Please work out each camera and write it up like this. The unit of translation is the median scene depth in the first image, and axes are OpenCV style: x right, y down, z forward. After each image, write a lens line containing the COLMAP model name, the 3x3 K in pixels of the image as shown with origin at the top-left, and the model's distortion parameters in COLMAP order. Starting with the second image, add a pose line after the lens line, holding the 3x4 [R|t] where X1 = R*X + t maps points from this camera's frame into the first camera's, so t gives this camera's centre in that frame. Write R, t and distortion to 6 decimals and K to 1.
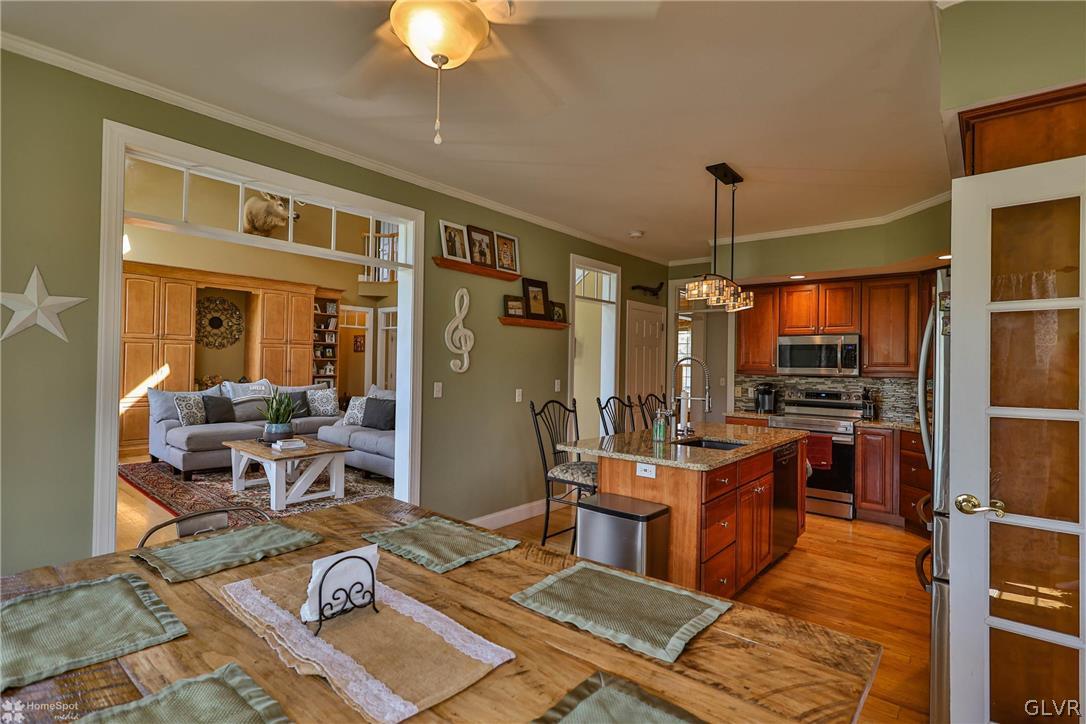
lens RADIAL K [[528.3, 0, 541.8], [0, 528.3, 363.8], [0, 0, 1]] dist [0.000975, 0.000063]
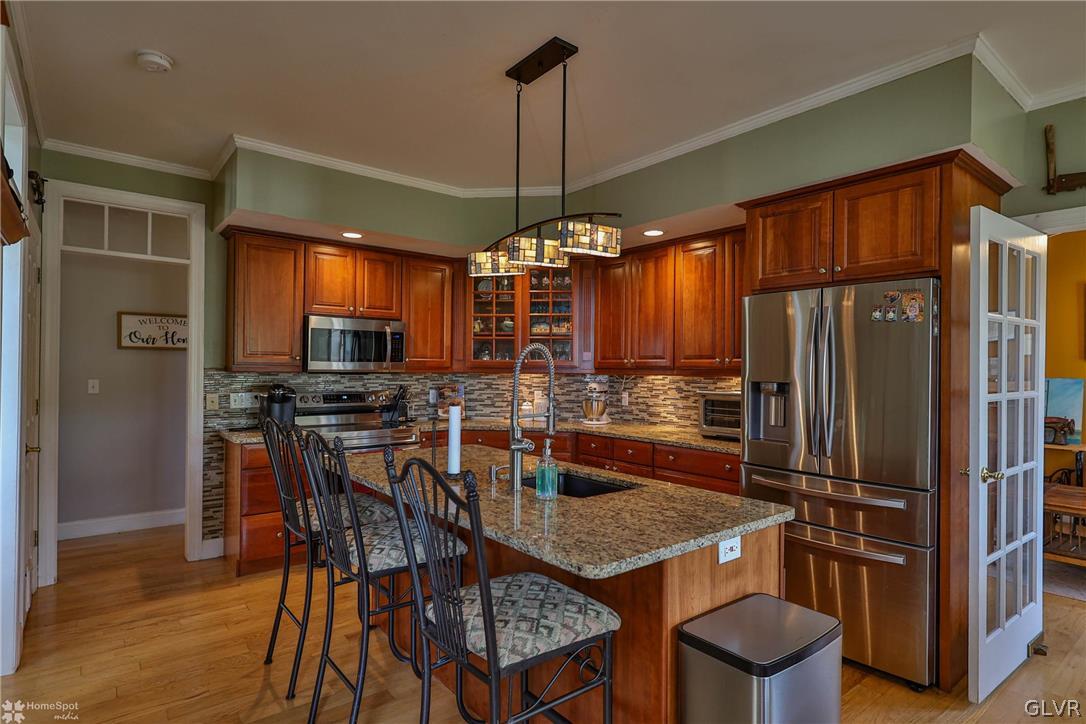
lens RADIAL K [[581.6, 0, 545.2], [0, 581.6, 366.4], [0, 0, 1]] dist [-0.000614, -0.000048]
pose [[0.192499, -0.011420, 0.981231, -0.242517], [-0.009067, 0.999869, 0.013416, 0.000892], [-0.981255, -0.011479, 0.192370, 0.590634]]
